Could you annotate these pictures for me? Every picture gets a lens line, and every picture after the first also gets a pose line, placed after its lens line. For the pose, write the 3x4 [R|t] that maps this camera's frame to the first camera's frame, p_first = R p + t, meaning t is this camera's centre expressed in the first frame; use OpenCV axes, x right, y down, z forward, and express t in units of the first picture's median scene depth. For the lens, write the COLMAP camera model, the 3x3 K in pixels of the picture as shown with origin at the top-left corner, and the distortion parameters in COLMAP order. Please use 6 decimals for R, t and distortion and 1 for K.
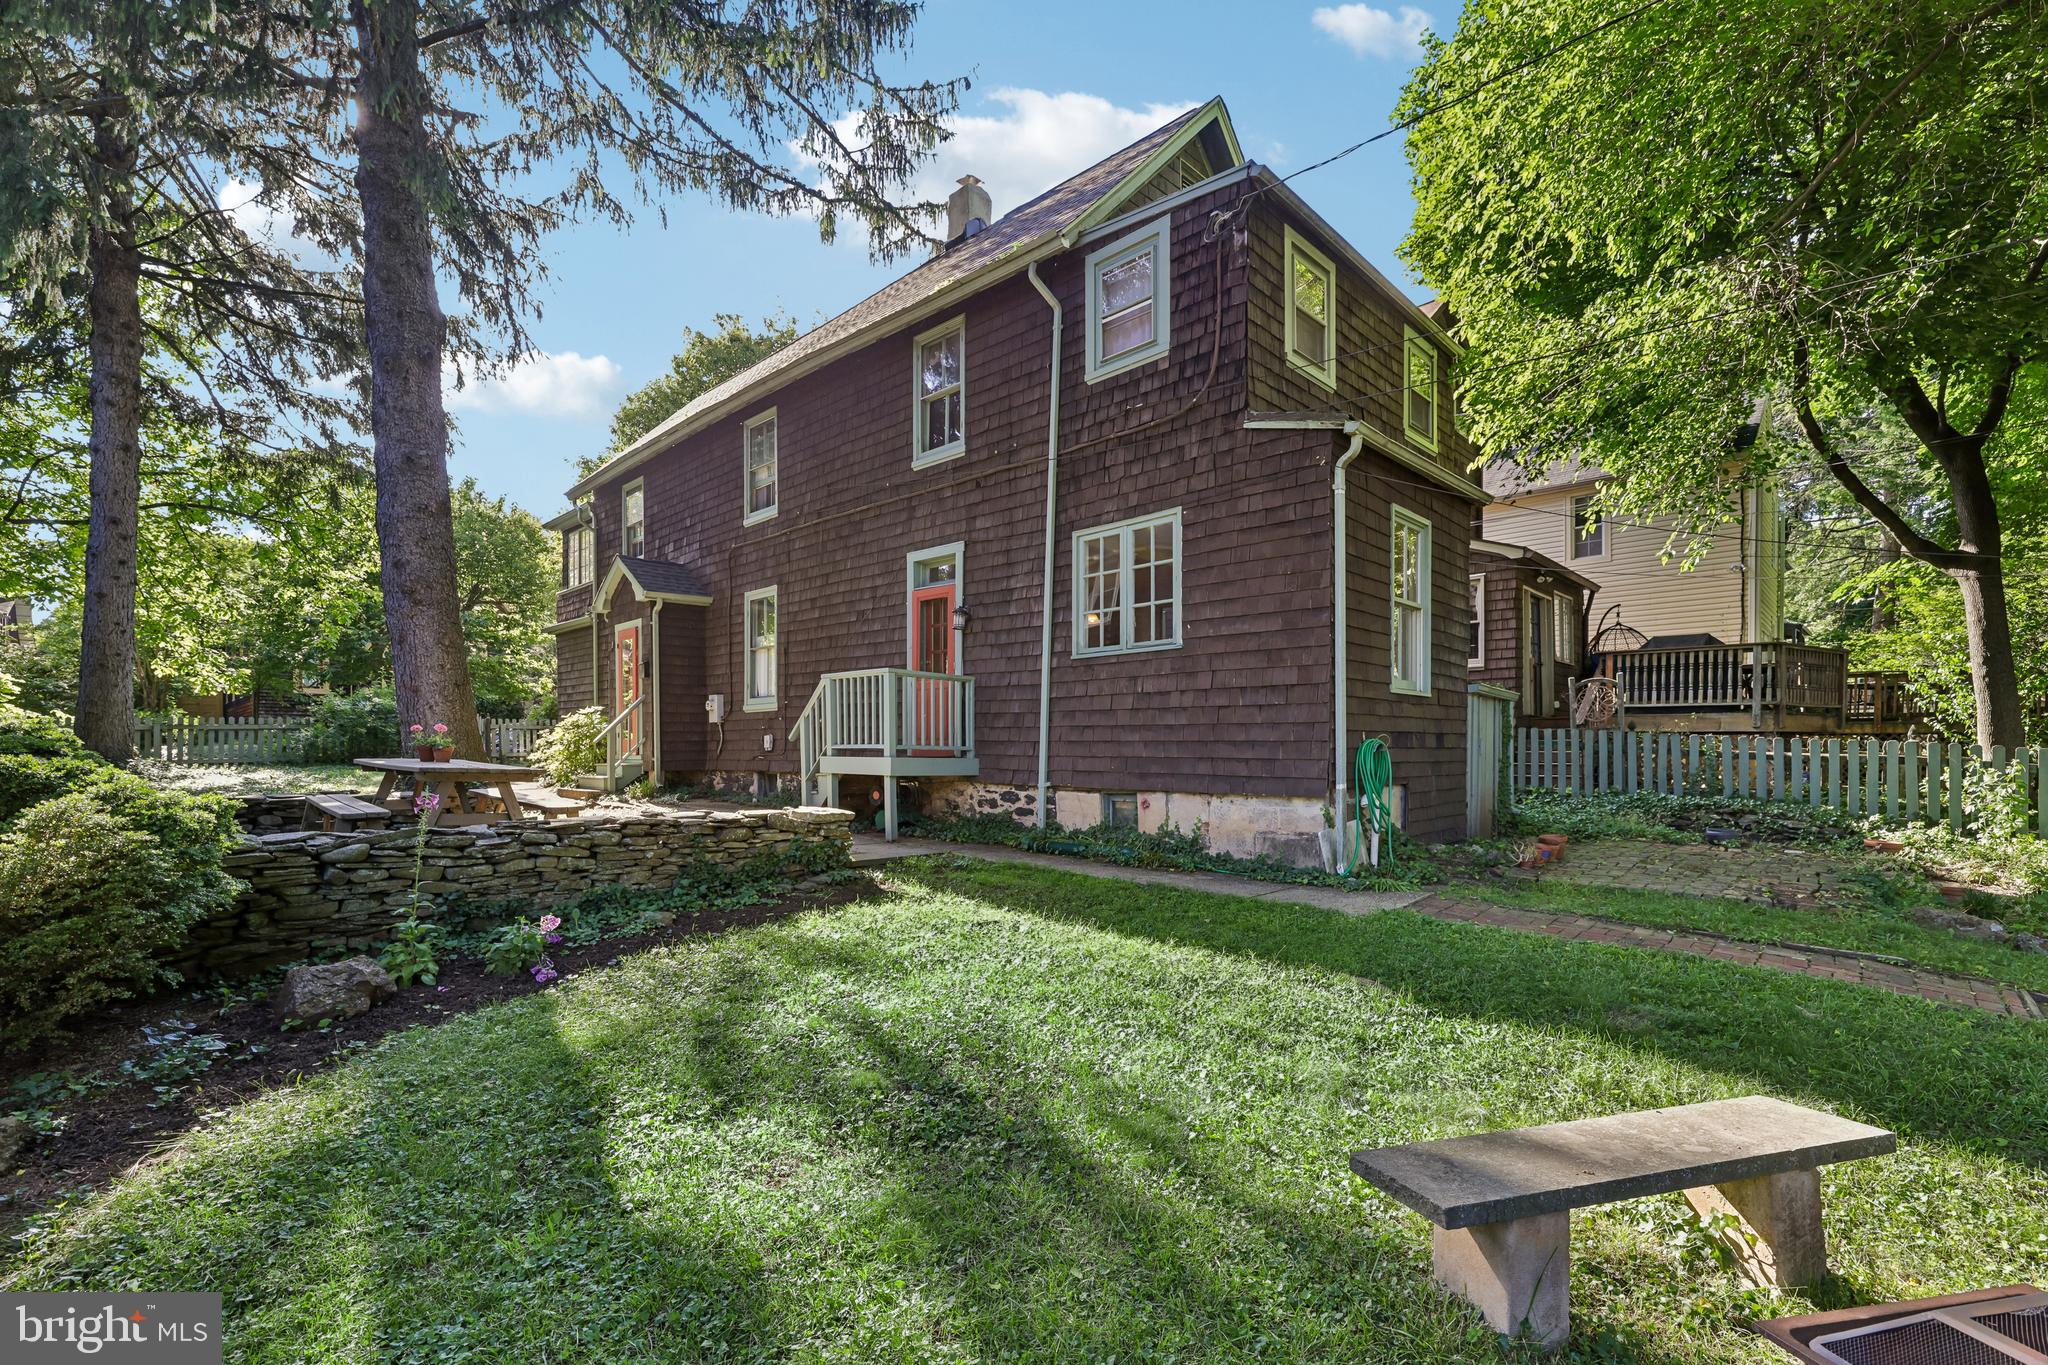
lens RADIAL K [[903.8, 0, 1011.2], [0, 903.8, 754.5], [0, 0, 1]] dist [-0.001053, -0.000675]
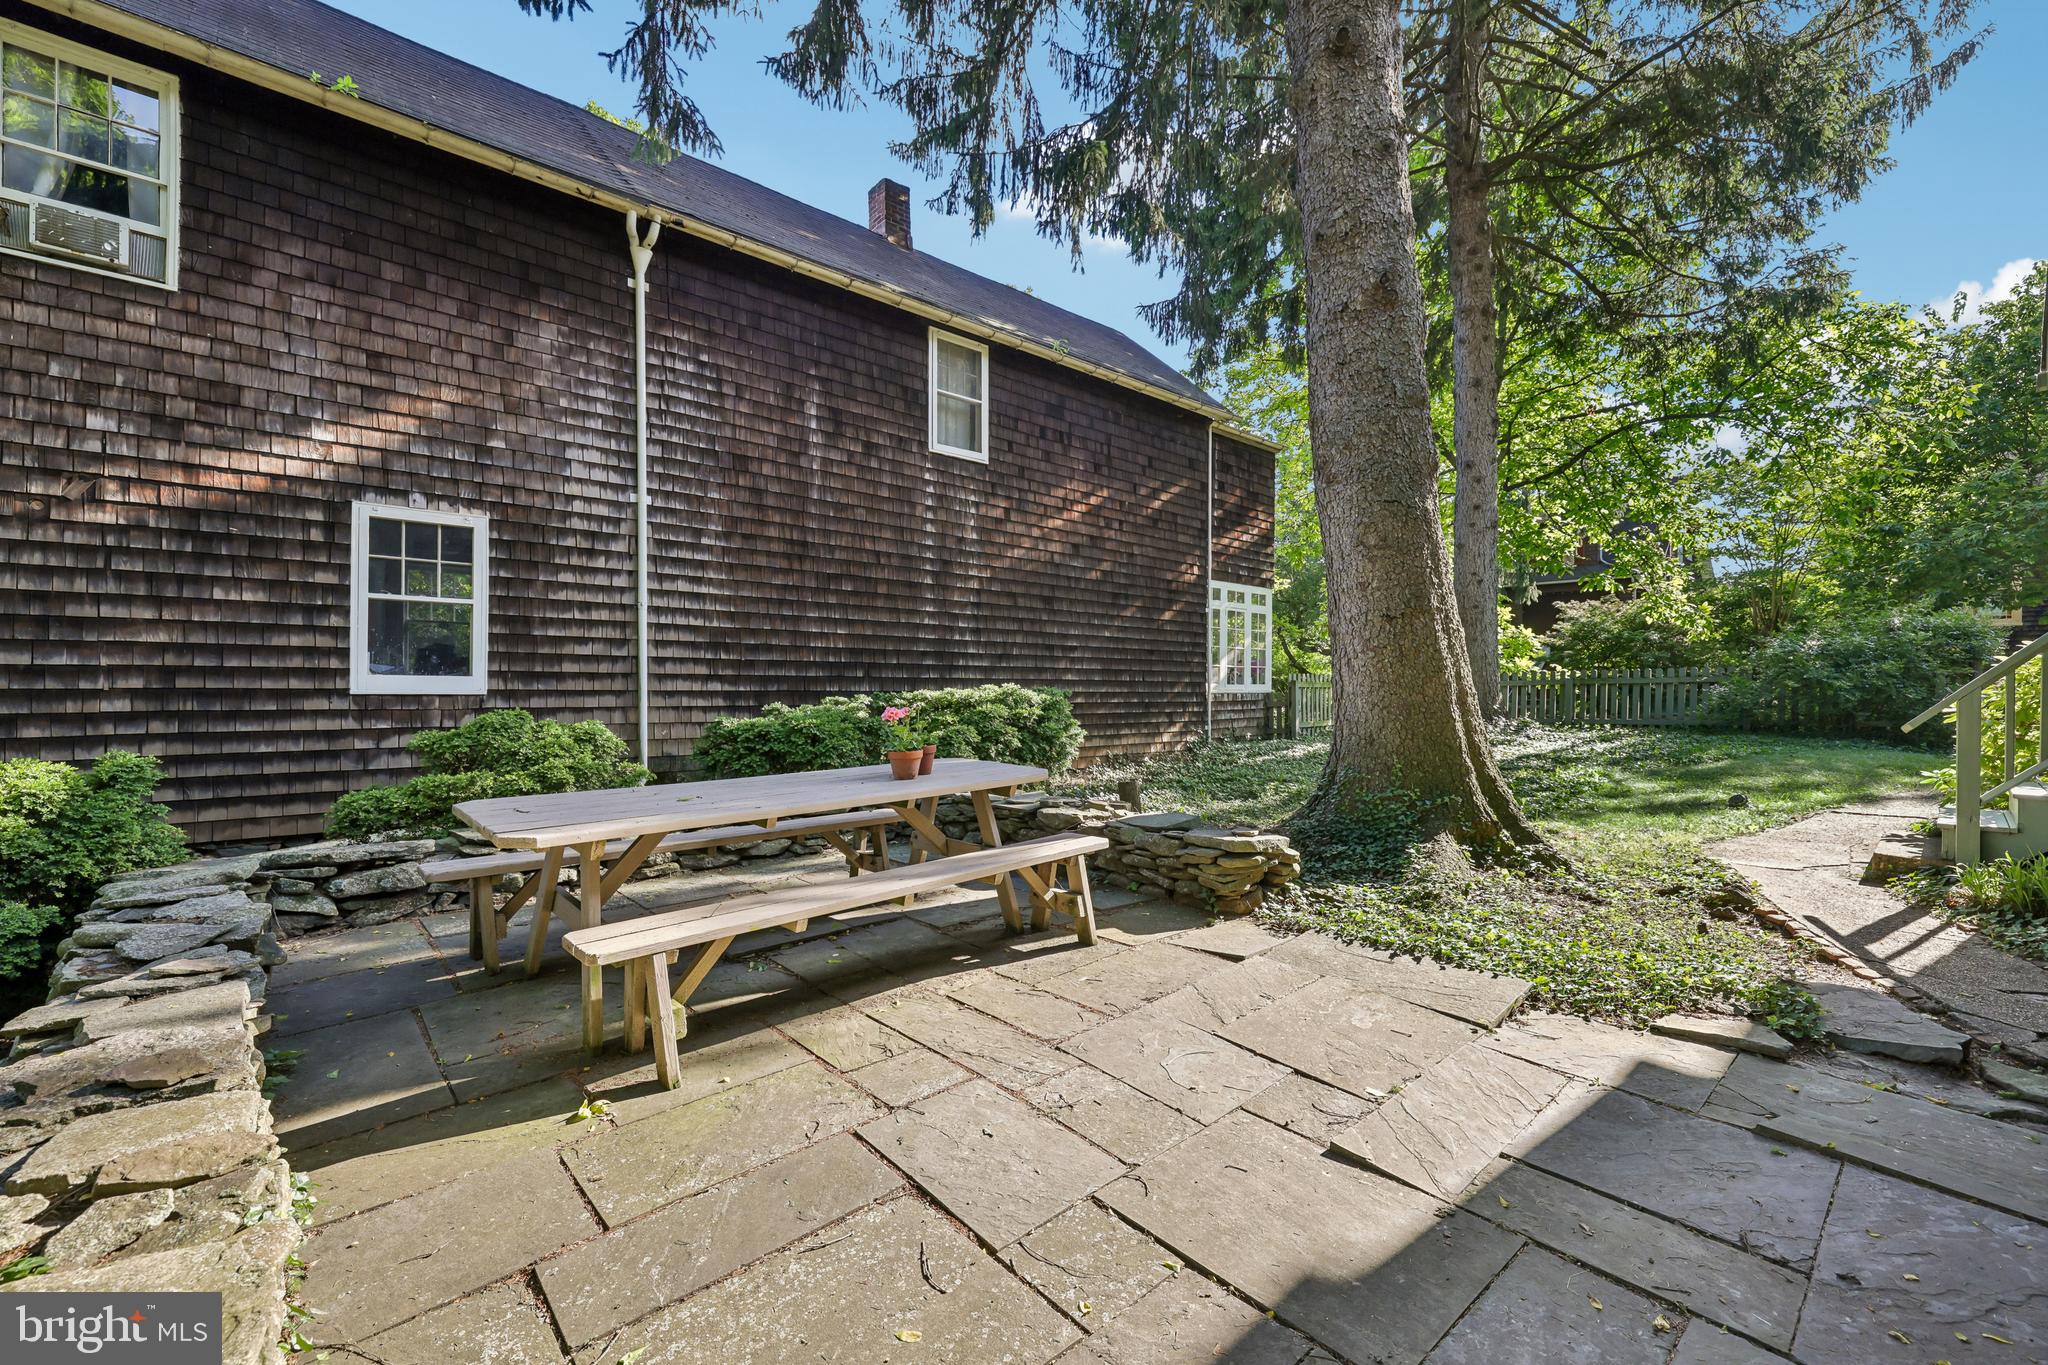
lens RADIAL K [[865.2, 0, 1014.4], [0, 865.2, 669.5], [0, 0, 1]] dist [-0.000859, -0.000484]
pose [[-0.047744, -0.012620, -0.998780, -0.069537], [-0.014568, 0.999823, -0.011937, -0.027632], [0.998753, 0.013980, -0.047919, 0.592510]]
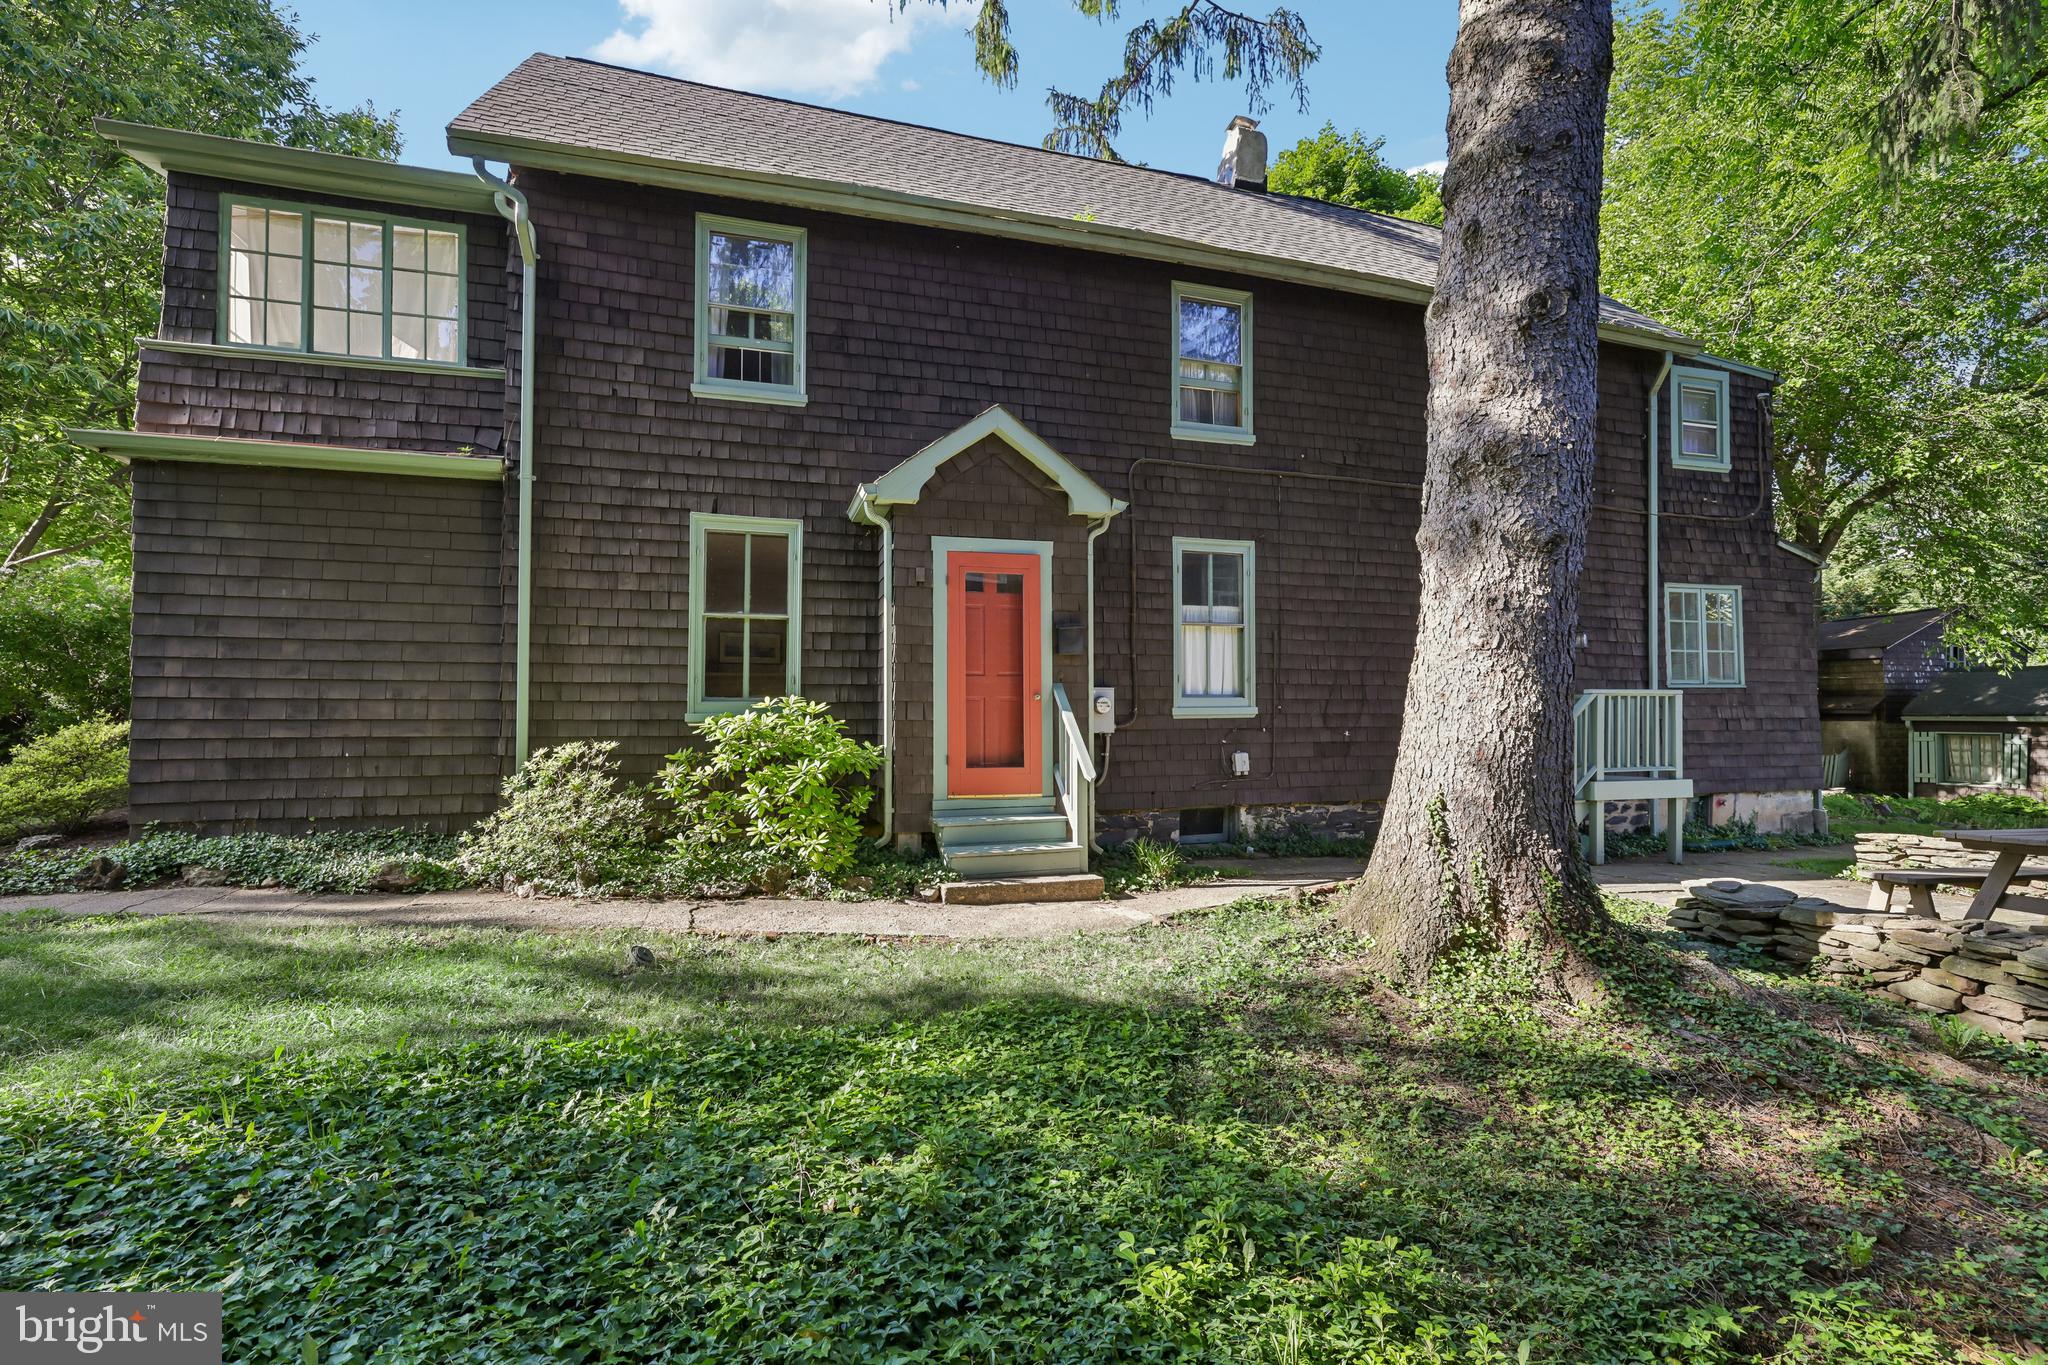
lens RADIAL K [[865.2, 0, 1033.0], [0, 865.2, 691.7], [0, 0, 1]] dist [-0.000859, -0.000484]
pose [[0.479251, 0.023851, 0.877354, -0.838908], [0.007867, 0.999474, -0.031468, -0.043951], [-0.877643, 0.021983, 0.478811, 0.741576]]
